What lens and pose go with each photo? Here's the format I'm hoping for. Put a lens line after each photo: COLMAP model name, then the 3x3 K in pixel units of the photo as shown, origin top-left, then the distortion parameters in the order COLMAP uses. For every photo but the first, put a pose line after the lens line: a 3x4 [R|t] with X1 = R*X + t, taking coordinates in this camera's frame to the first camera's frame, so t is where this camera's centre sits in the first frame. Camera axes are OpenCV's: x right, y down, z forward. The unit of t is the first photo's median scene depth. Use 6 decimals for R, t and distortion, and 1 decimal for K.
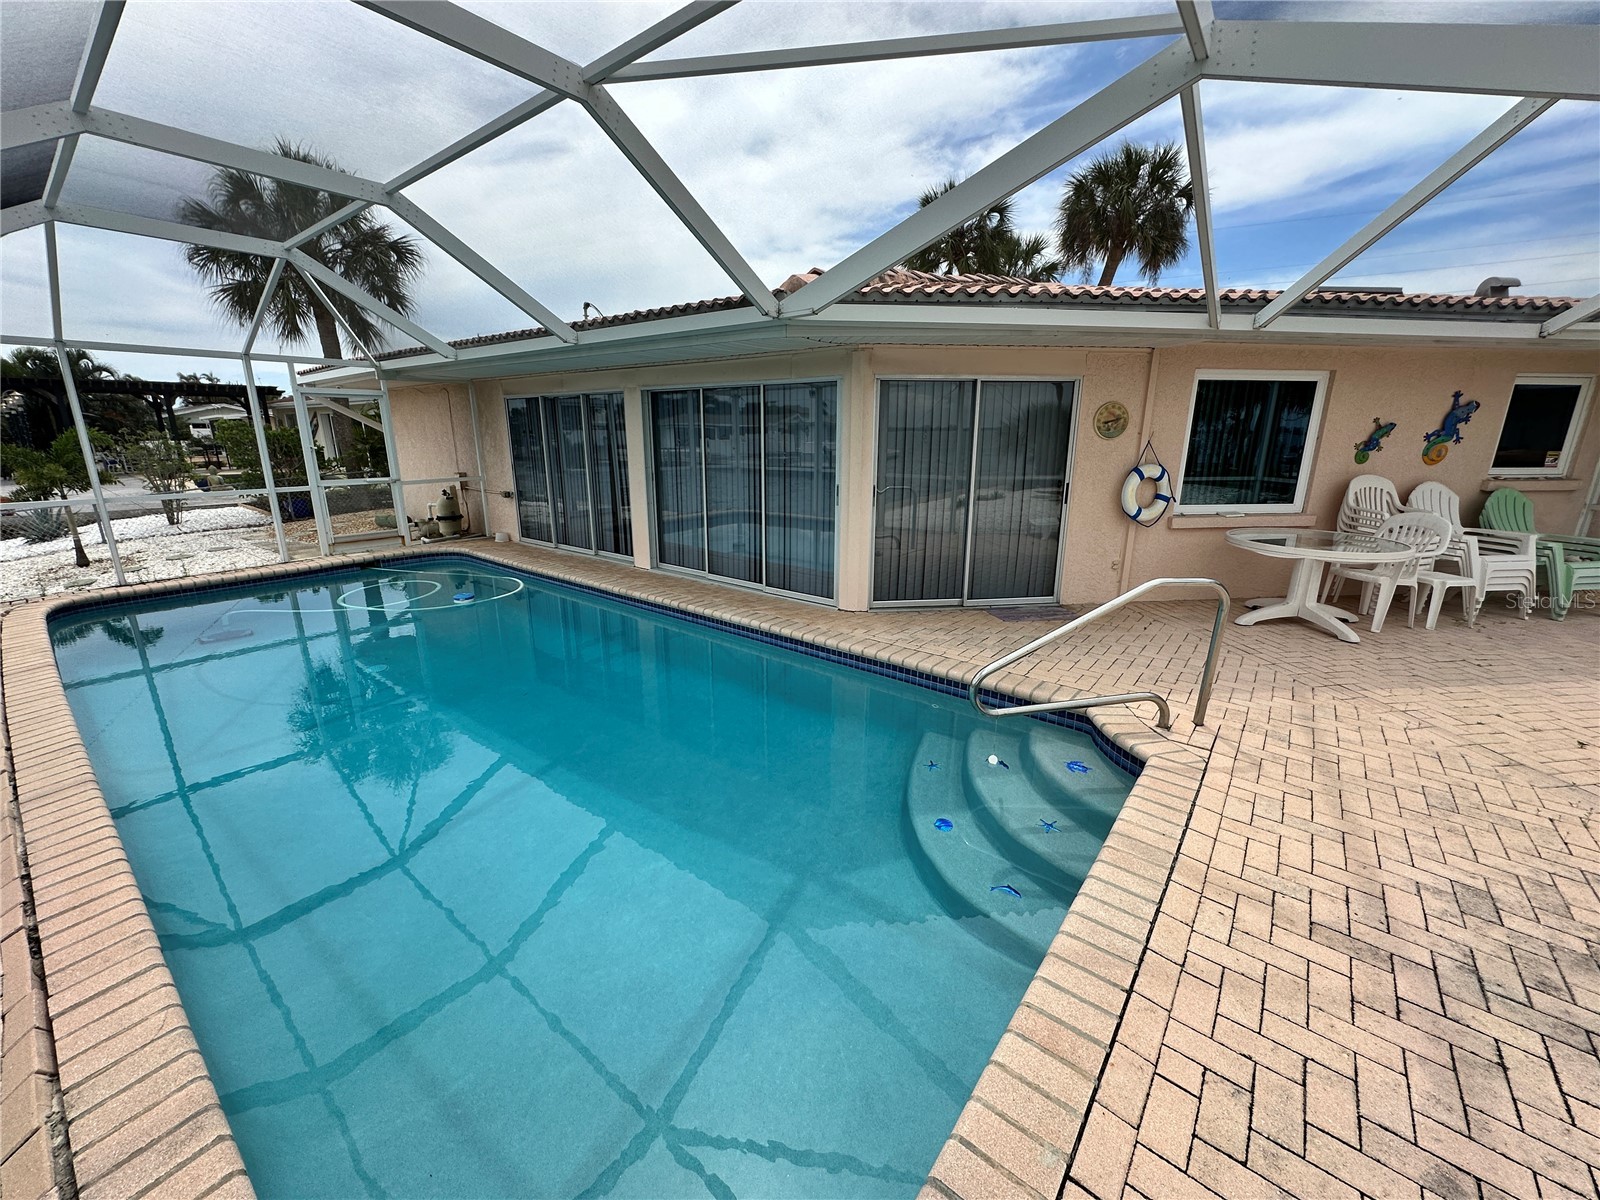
lens RADIAL K [[639.7, 0, 800.9], [0, 639.7, 598.4], [0, 0, 1]] dist [-0.008605, 0.000622]
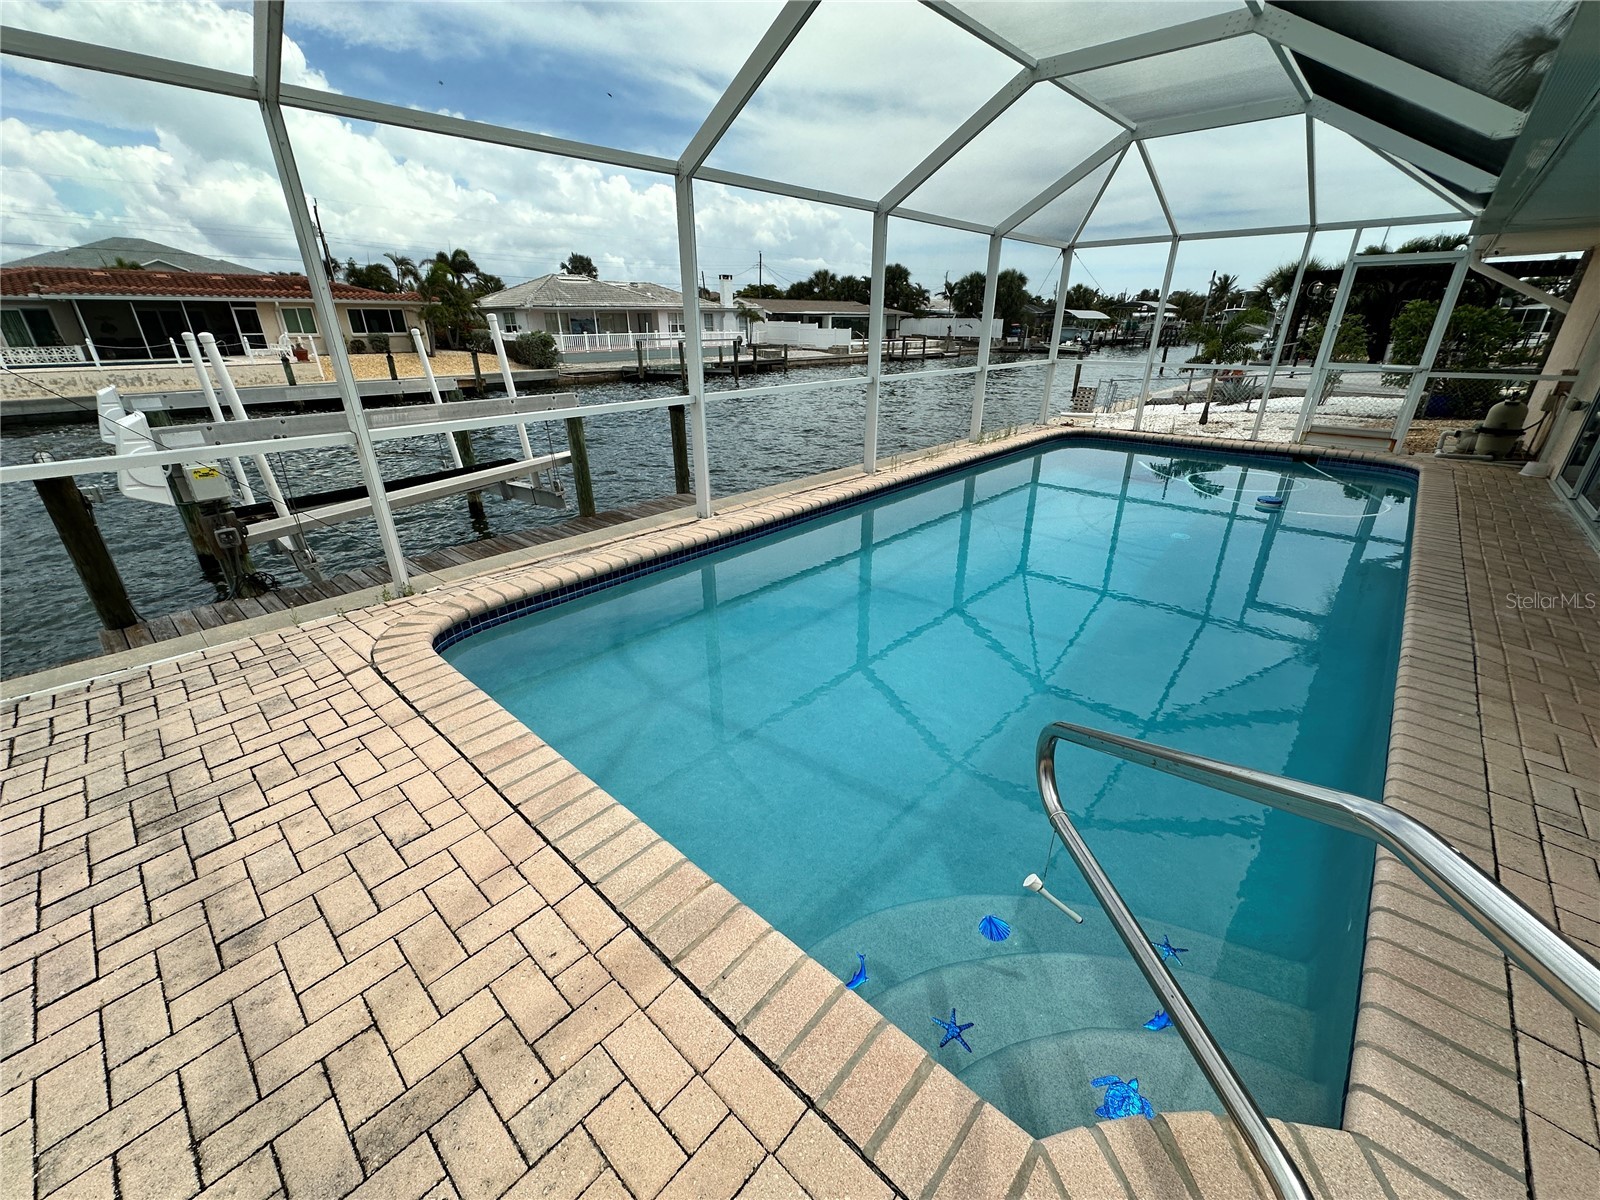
lens RADIAL K [[639.7, 0, 805.3], [0, 639.7, 602.6], [0, 0, 1]] dist [-0.008605, 0.000622]
pose [[-0.063221, 0.405588, -0.911867, 1.243657], [-0.253958, 0.877079, 0.407722, -0.236314], [0.965147, 0.257353, 0.047552, 1.246554]]
